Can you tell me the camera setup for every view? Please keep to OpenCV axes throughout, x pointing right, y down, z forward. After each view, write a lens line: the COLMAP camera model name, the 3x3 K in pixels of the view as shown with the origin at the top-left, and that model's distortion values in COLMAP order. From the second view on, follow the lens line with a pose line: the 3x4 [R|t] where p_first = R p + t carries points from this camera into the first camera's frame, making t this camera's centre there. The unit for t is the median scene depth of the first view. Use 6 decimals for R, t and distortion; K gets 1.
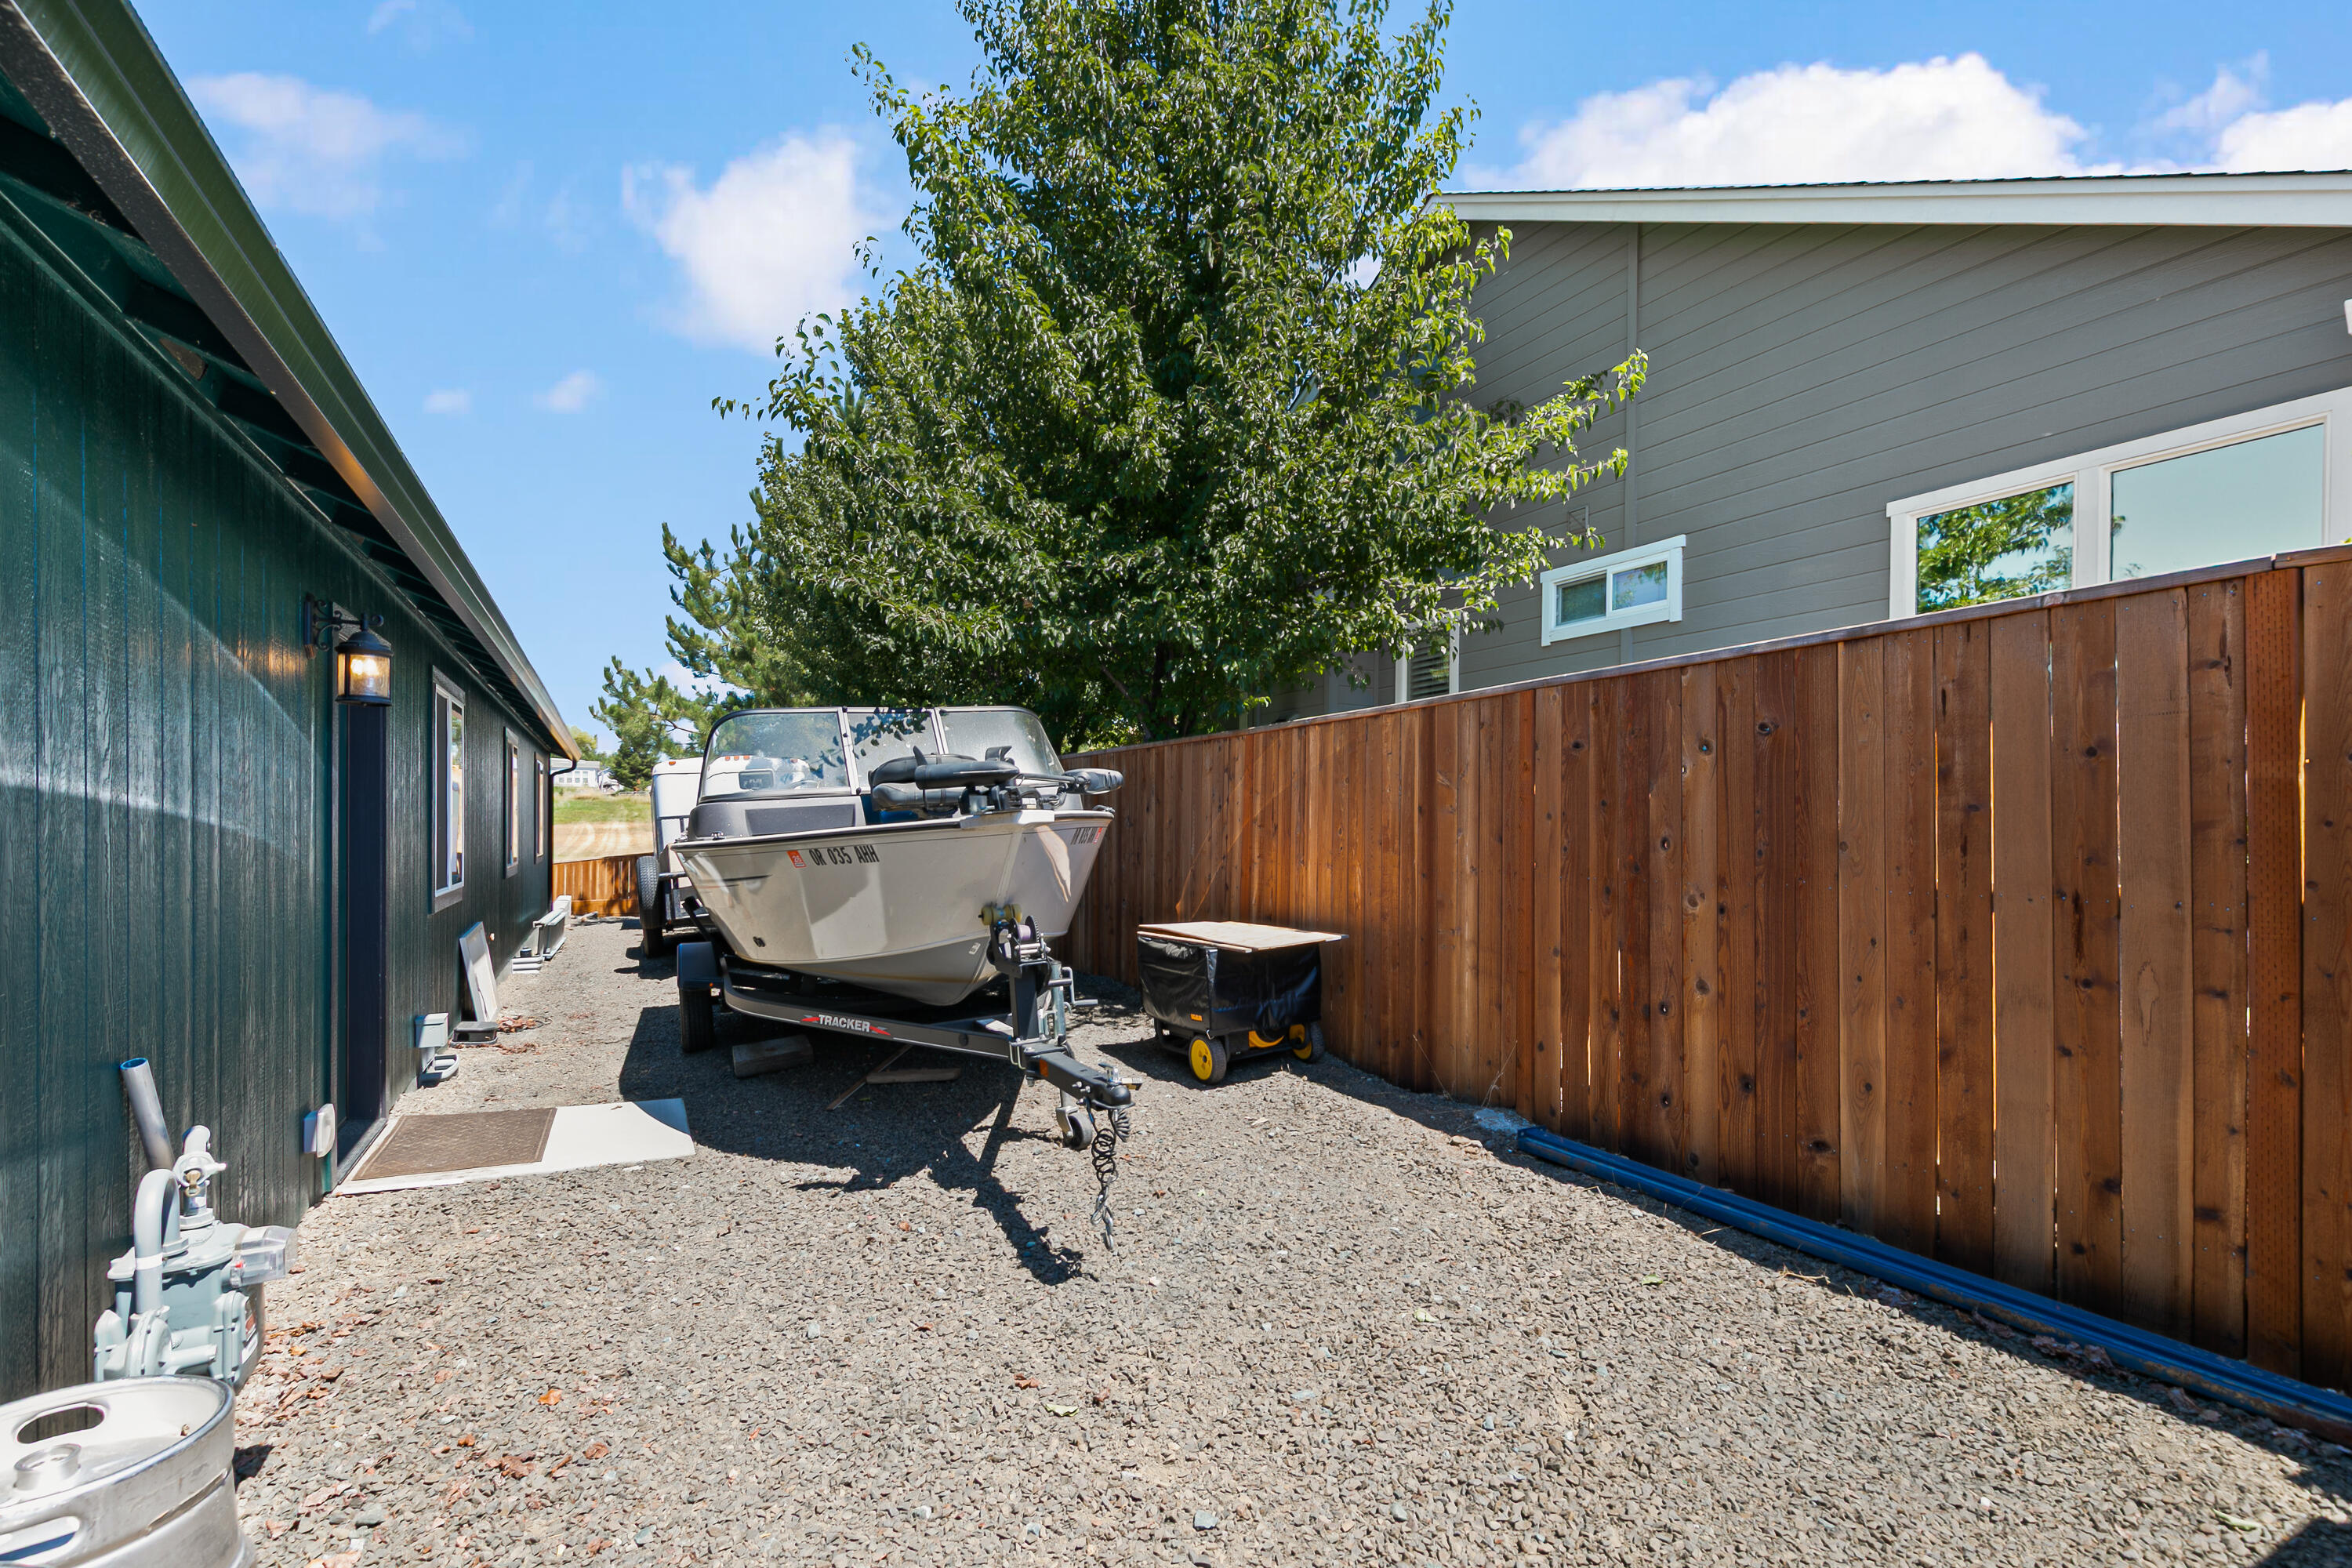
lens RADIAL K [[1081.6, 0, 1176.8], [0, 1081.6, 831.9], [0, 0, 1]] dist [0.000676, 0.000029]
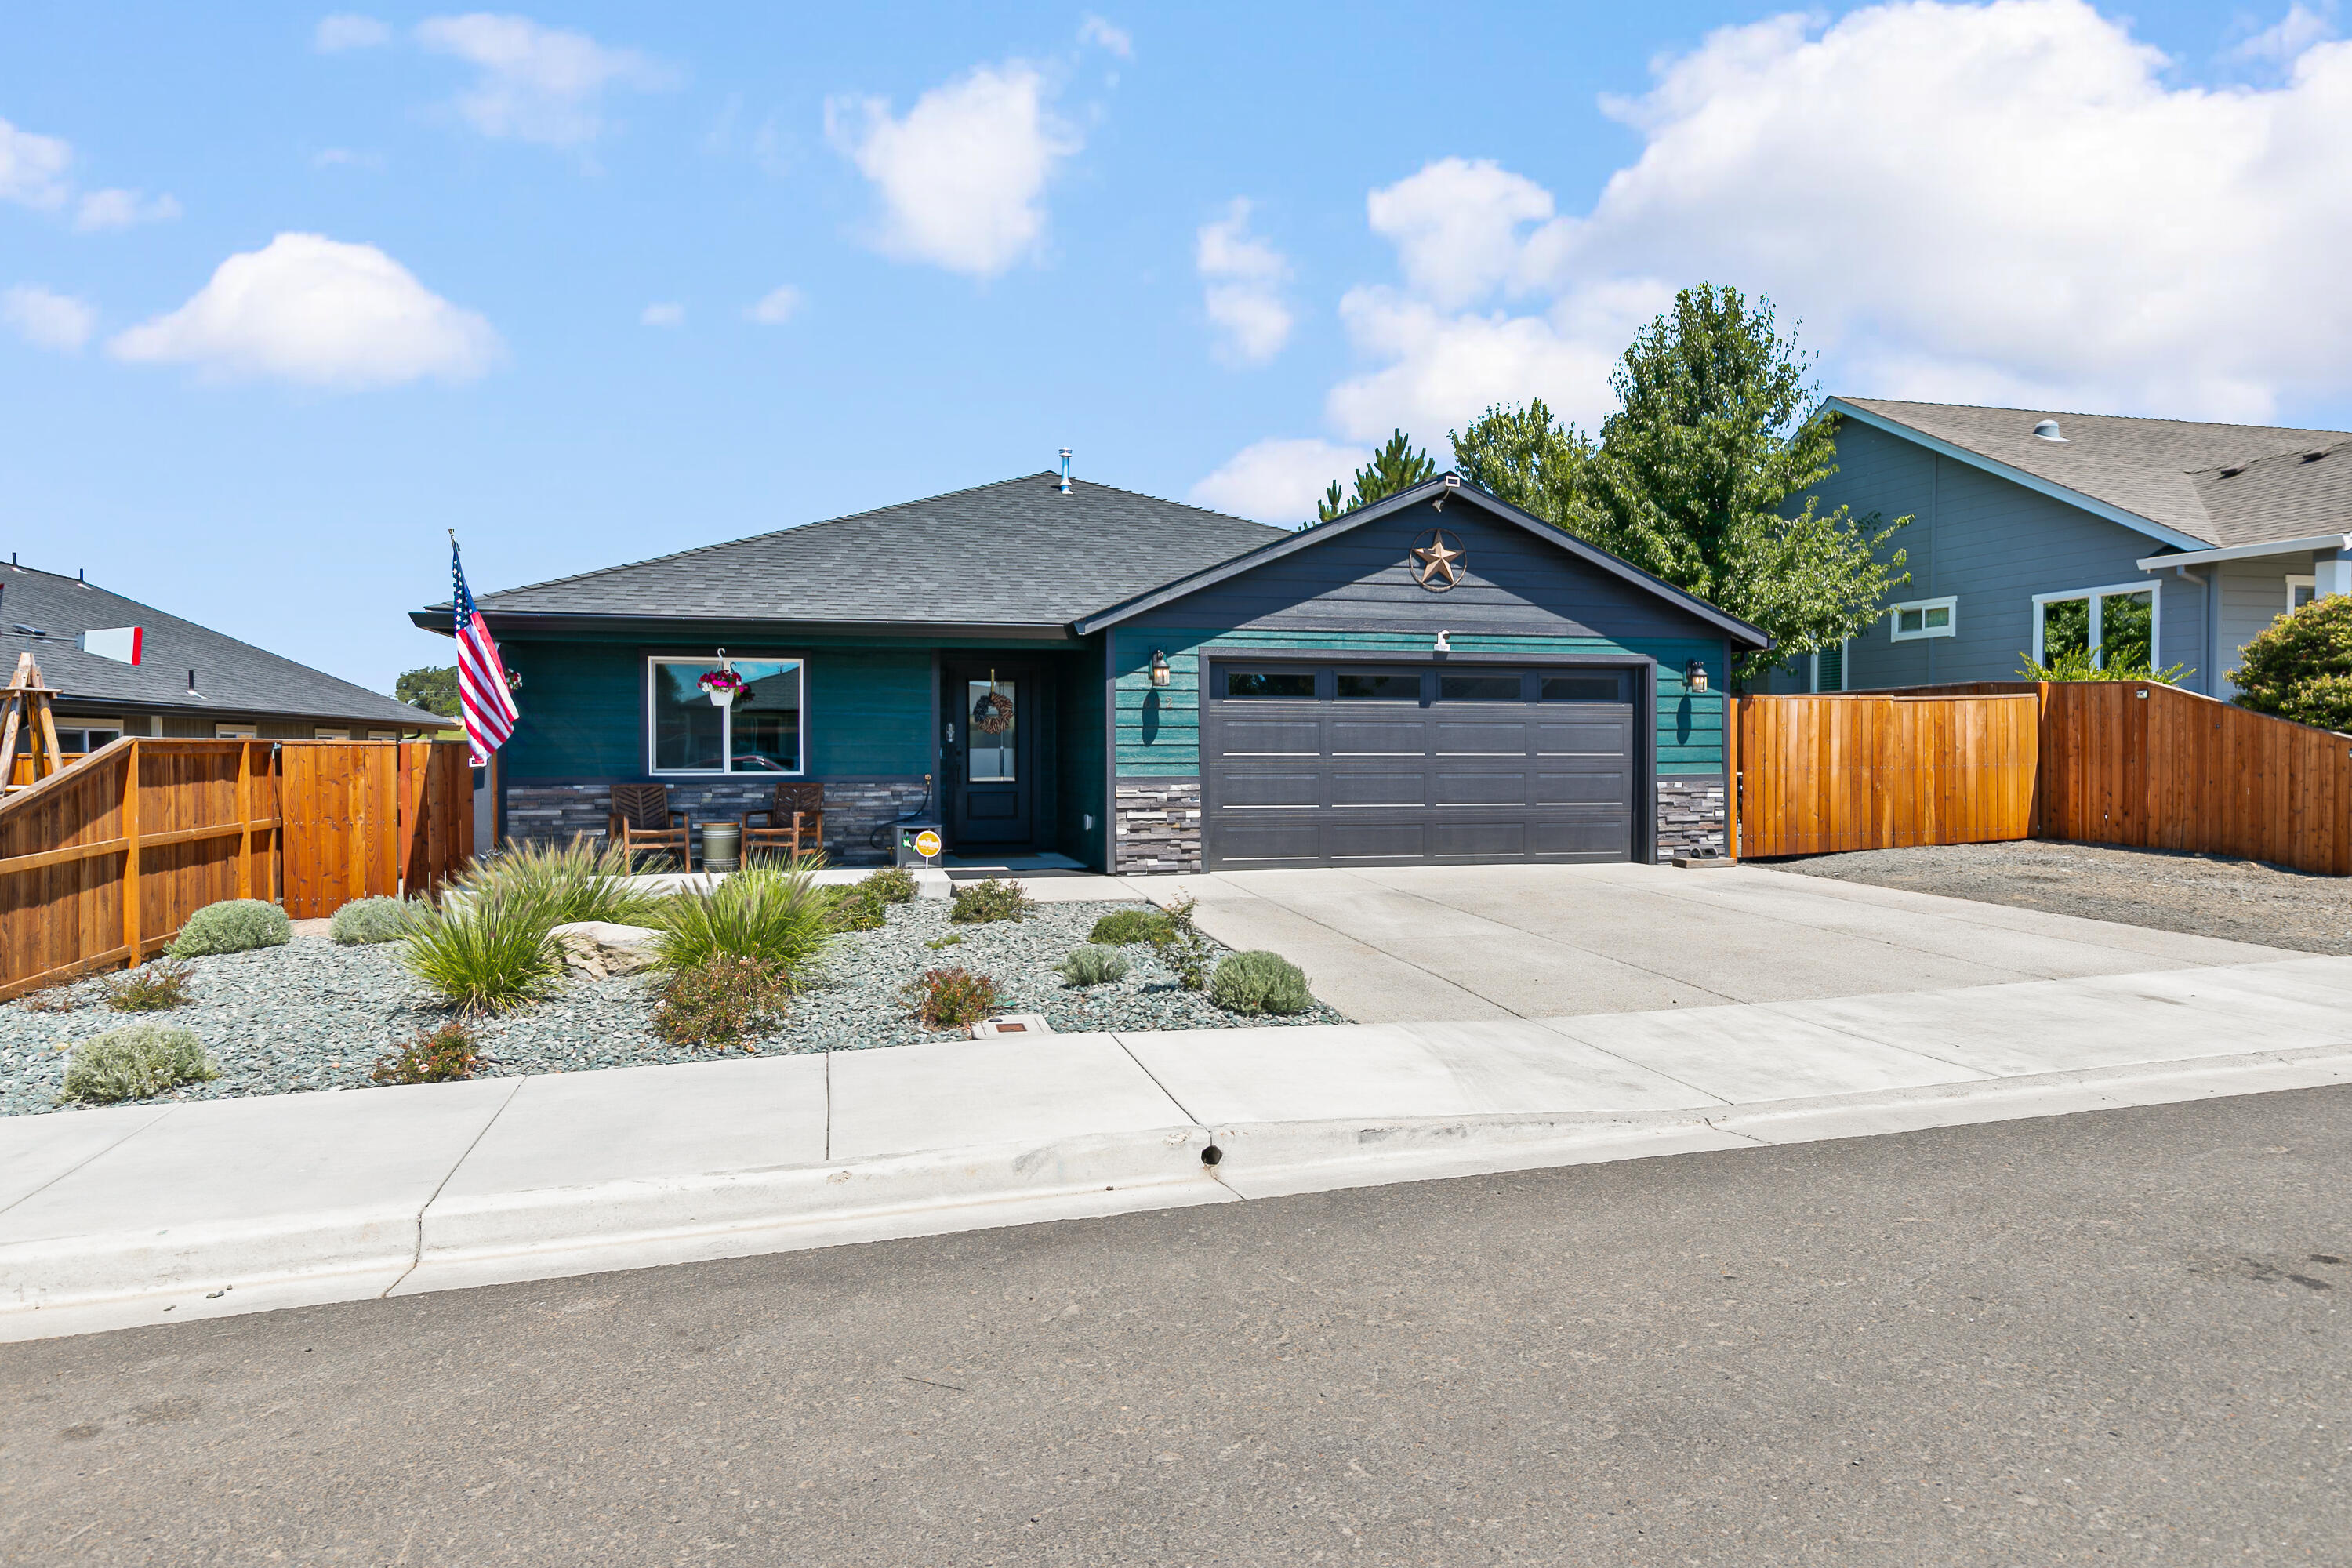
lens RADIAL K [[1438.0, 0, 1176.0], [0, 1438.0, 784.0], [0, 0, 1]] dist [0.007605, 0.000270]
pose [[0.974209, -0.002624, -0.225630, -0.348103], [0.007321, 0.999773, 0.019984, 0.022789], [0.225527, -0.021121, 0.974008, -1.910911]]
